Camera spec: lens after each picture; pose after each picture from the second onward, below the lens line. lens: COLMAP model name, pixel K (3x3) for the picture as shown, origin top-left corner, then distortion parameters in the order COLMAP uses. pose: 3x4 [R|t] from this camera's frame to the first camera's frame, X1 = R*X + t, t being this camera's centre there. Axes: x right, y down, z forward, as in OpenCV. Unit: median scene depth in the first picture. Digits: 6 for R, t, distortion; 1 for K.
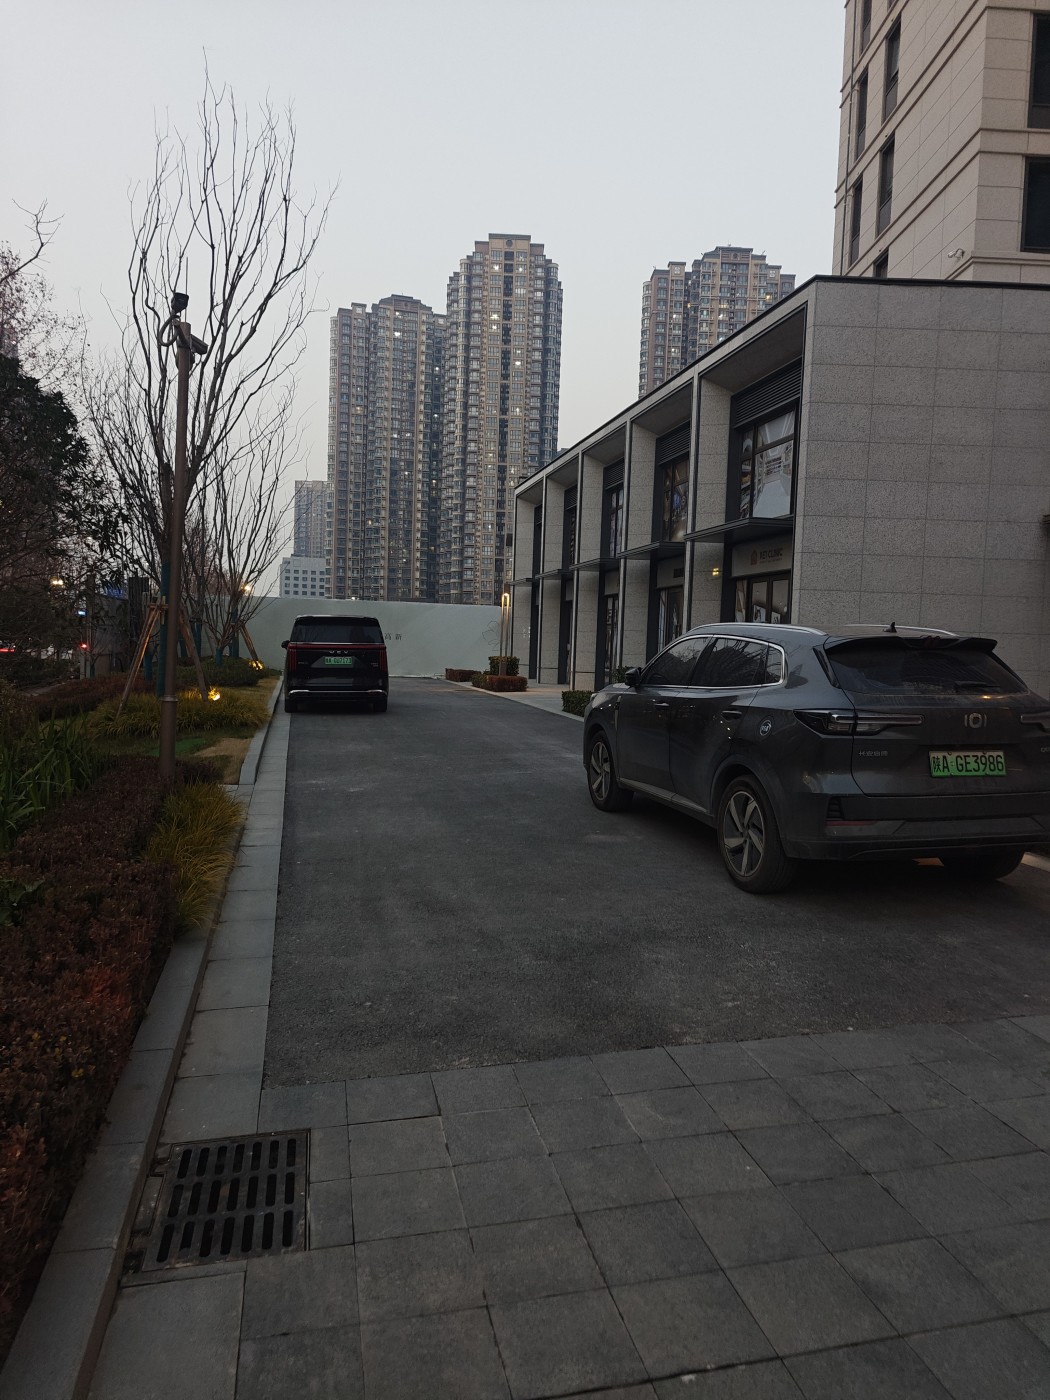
lens RADIAL K [[942.2, 0, 525.0], [0, 942.2, 700.0], [0, 0, 1]] dist [0.042811, -0.030295]
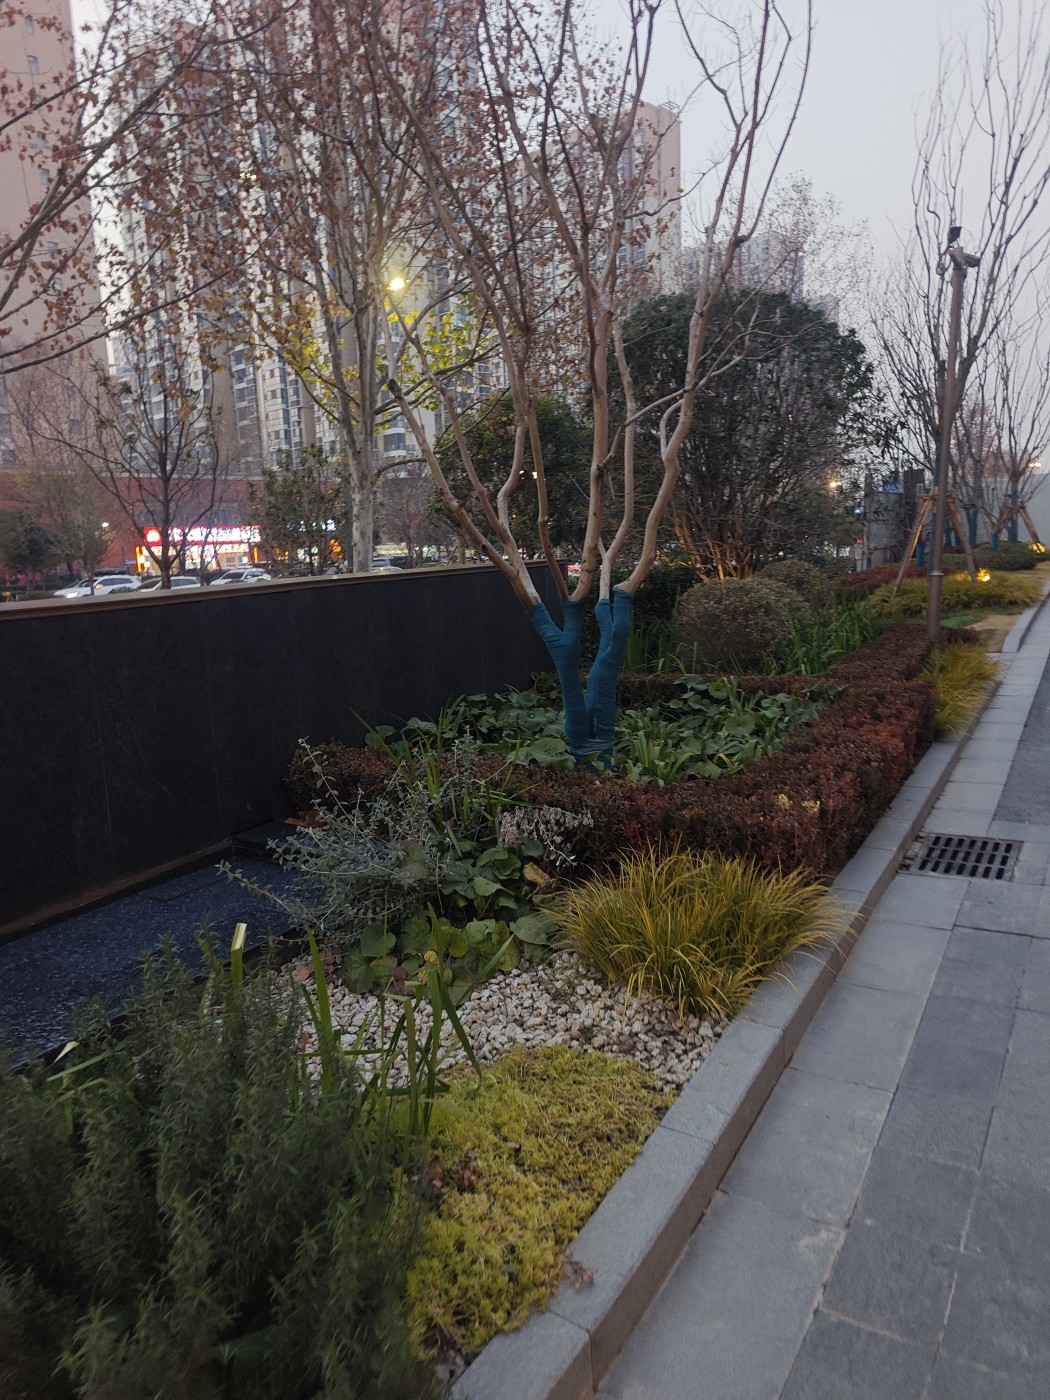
lens RADIAL K [[942.8, 0, 508.4], [0, 942.8, 709.1], [0, 0, 1]] dist [0.069666, -0.072149]
pose [[0.707387, 0.053563, -0.704794, 0.061449], [0.029984, 0.993953, 0.105634, 0.015014], [0.706190, -0.095856, 0.701504, -0.149858]]
